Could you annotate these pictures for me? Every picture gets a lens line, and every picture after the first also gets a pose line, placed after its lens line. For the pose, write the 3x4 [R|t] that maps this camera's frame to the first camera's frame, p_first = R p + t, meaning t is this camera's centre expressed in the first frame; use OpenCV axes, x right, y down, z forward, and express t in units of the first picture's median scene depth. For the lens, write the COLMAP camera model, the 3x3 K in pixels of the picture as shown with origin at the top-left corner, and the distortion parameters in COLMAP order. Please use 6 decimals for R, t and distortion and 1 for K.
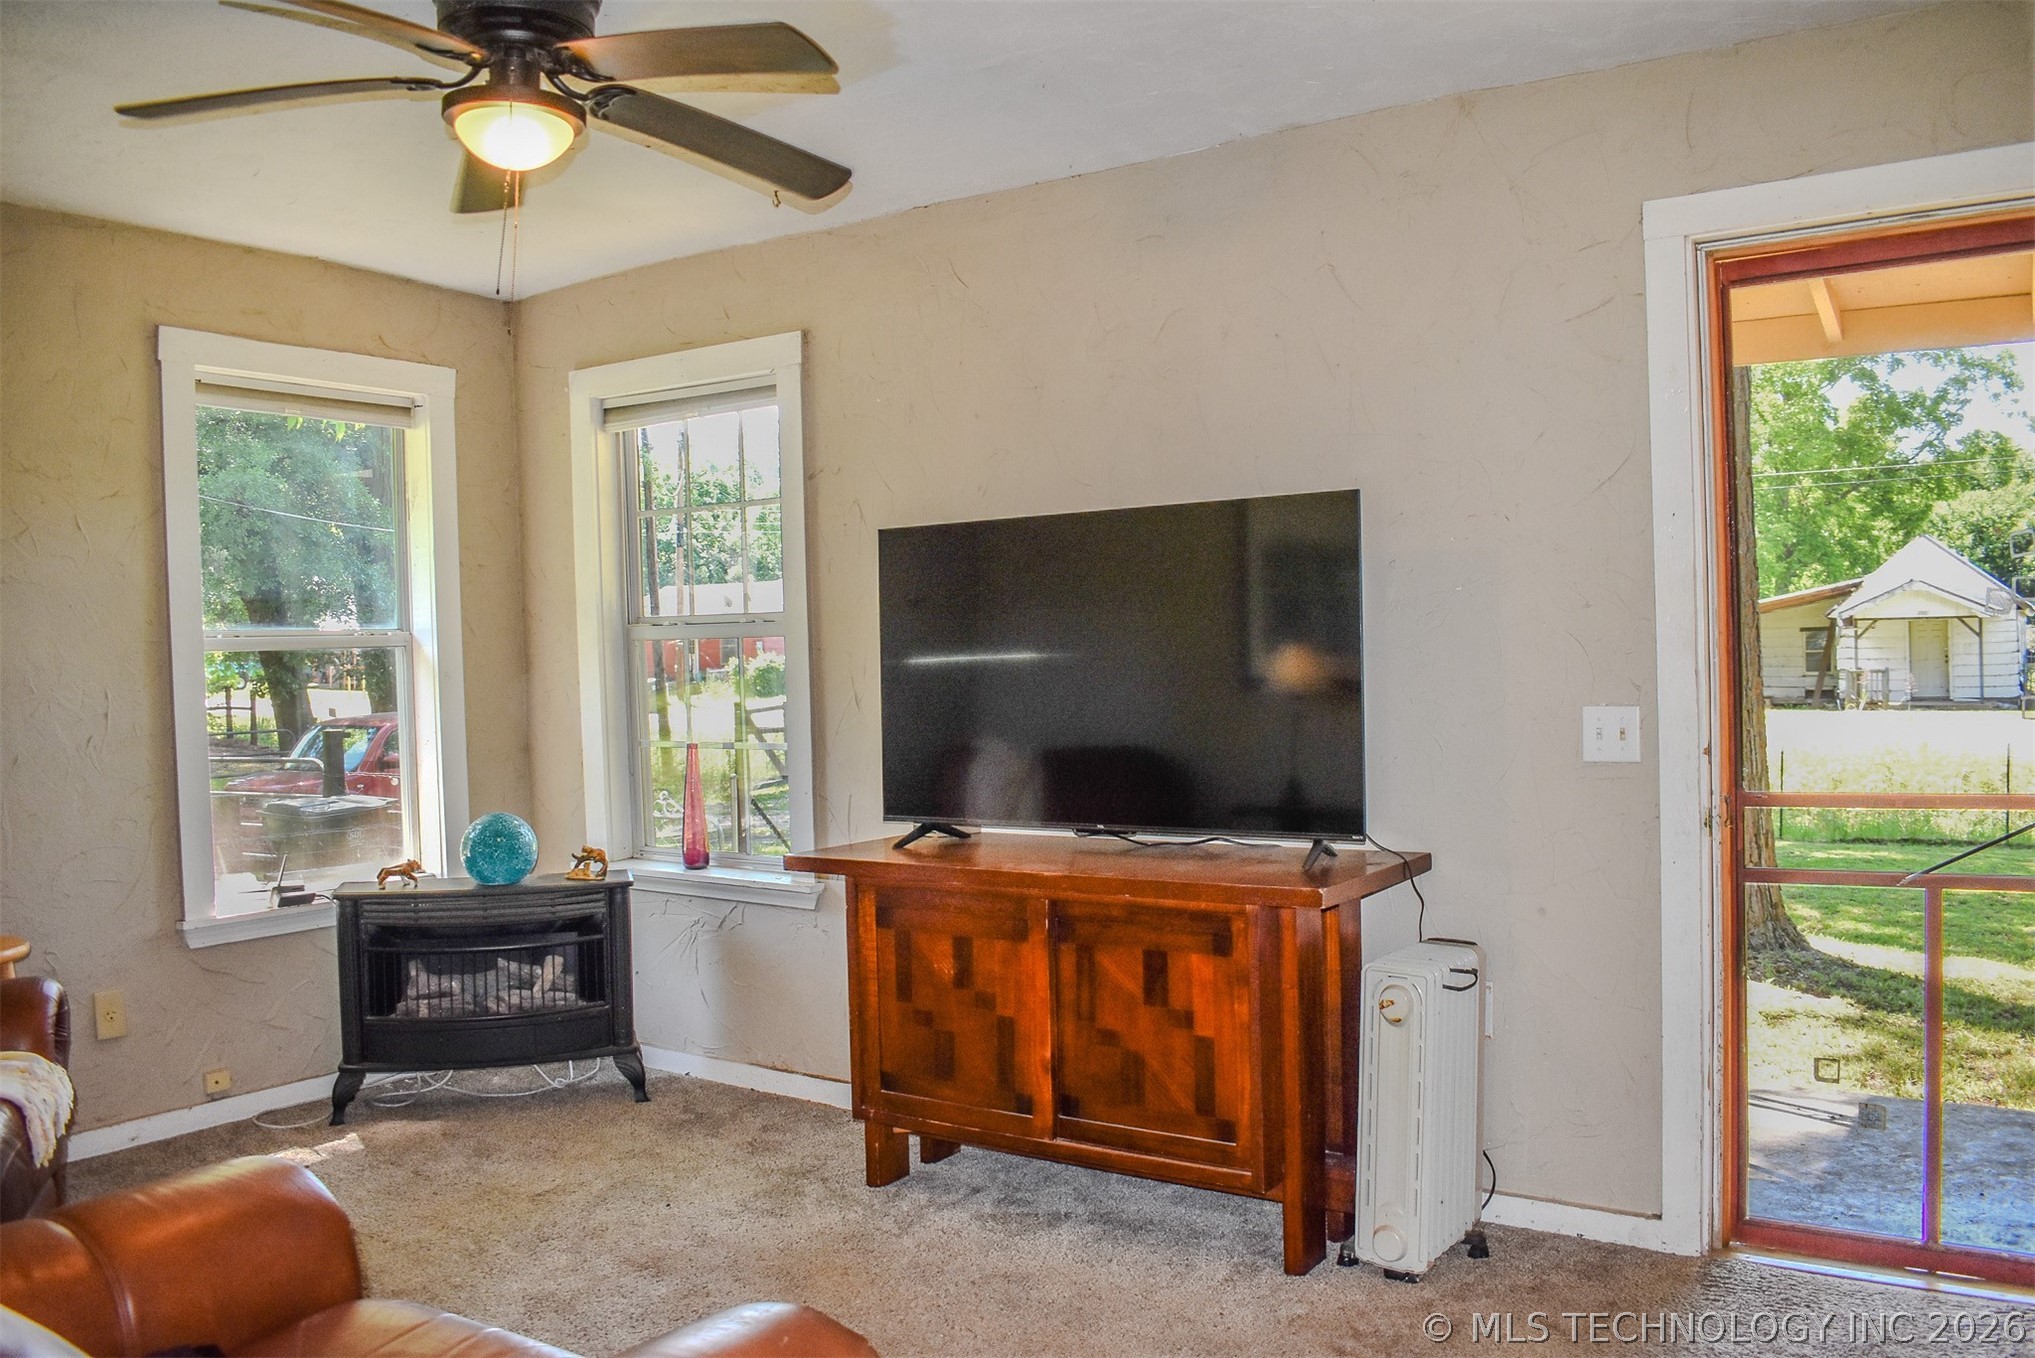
lens RADIAL K [[1620.3, 0, 1002.8], [0, 1620.3, 677.4], [0, 0, 1]] dist [-0.095619, 0.017291]
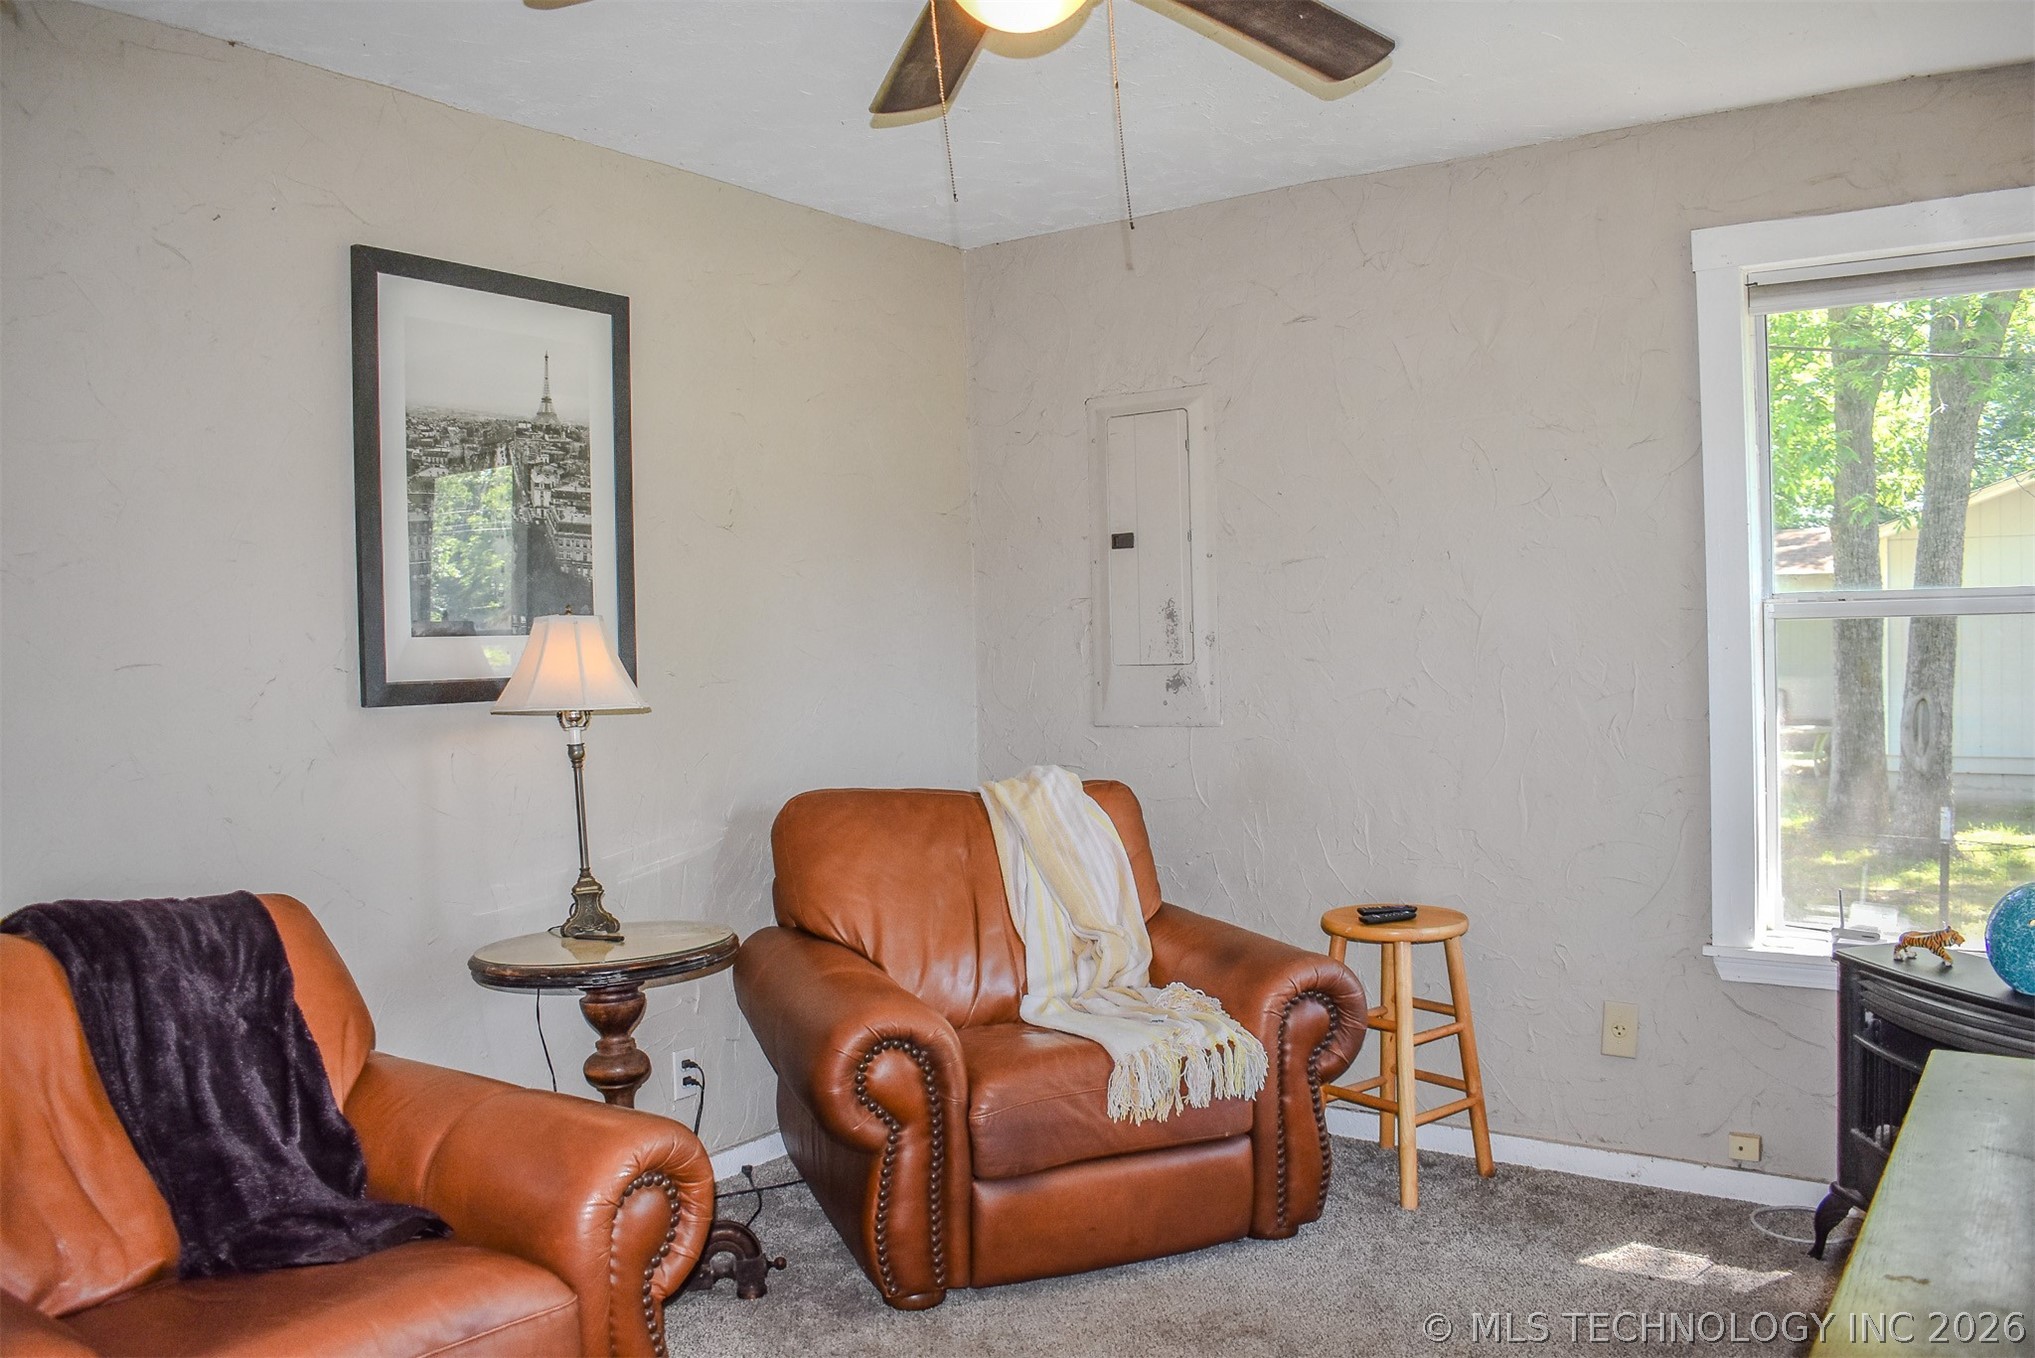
lens RADIAL K [[1620.3, 0, 1018.9], [0, 1620.3, 661.8], [0, 0, 1]] dist [-0.095619, 0.017291]
pose [[-0.020334, 0.039796, -0.999001, 0.313423], [-0.000518, 0.999207, 0.039815, -0.027472], [0.999793, 0.001327, -0.020297, 0.637695]]
